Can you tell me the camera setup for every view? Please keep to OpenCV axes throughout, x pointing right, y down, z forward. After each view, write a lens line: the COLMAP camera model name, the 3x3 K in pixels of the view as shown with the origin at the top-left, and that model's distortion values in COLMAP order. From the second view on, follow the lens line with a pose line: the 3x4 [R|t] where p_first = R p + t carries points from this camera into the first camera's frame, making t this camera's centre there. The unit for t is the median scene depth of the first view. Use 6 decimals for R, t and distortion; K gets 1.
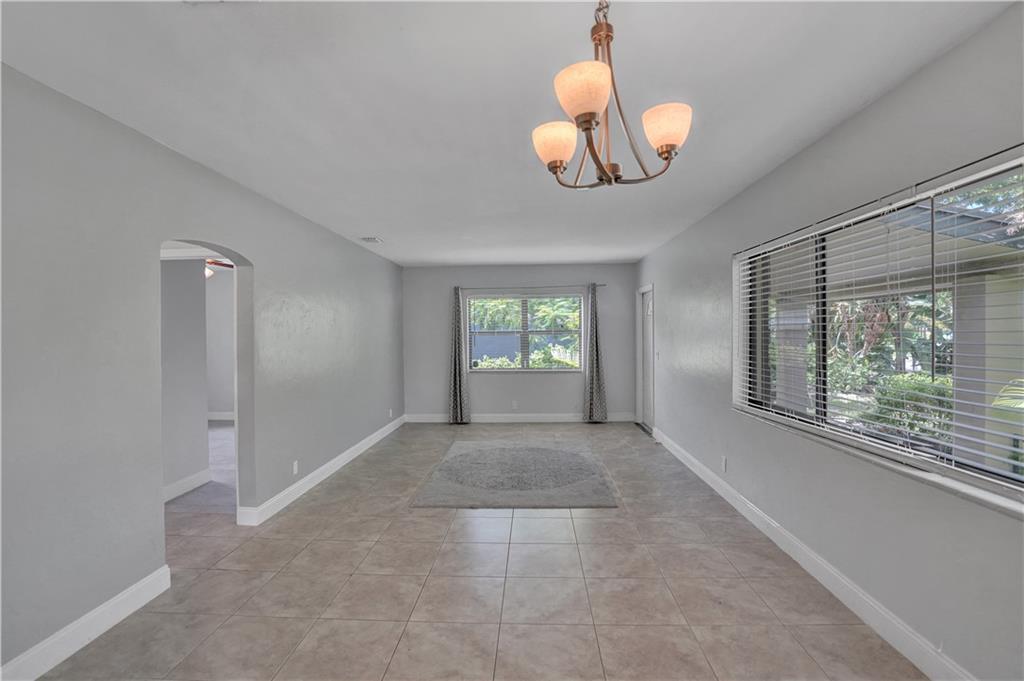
lens RADIAL K [[502.3, 0, 512.0], [0, 502.3, 340.5], [0, 0, 1]] dist [-0.054572, 0.031322]
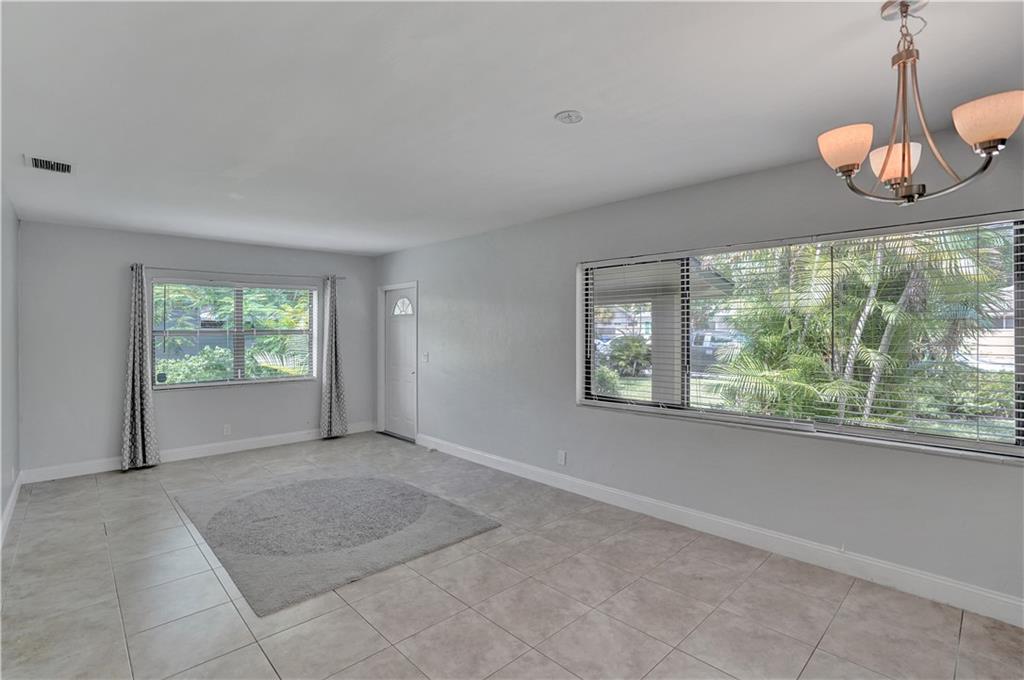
lens RADIAL K [[496.8, 0, 515.3], [0, 496.8, 345.0], [0, 0, 1]] dist [-0.074613, 0.034735]
pose [[0.678495, -0.014792, 0.734456, -0.372420], [0.005713, 0.999873, 0.014861, -0.009409], [-0.734583, -0.005887, 0.678494, 0.316299]]
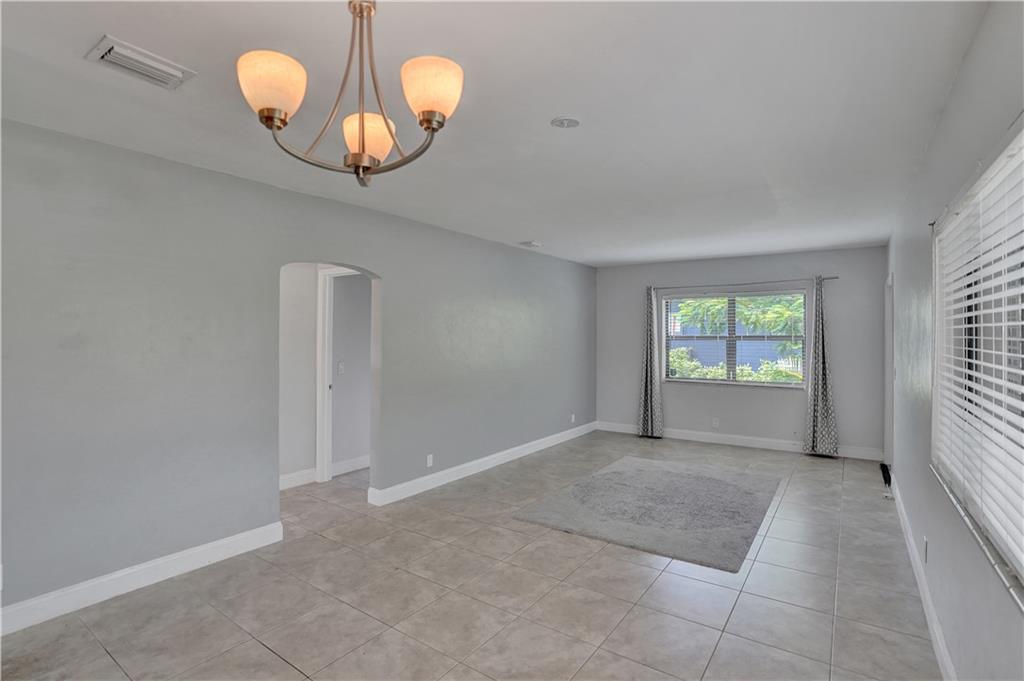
lens RADIAL K [[508.9, 0, 504.1], [0, 508.9, 336.1], [0, 0, 1]] dist [-0.061542, 0.032184]
pose [[0.830890, 0.009329, -0.556358, 0.291269], [-0.014582, 0.999881, -0.005011, -0.014328], [0.556245, 0.012277, 0.830927, 0.144717]]
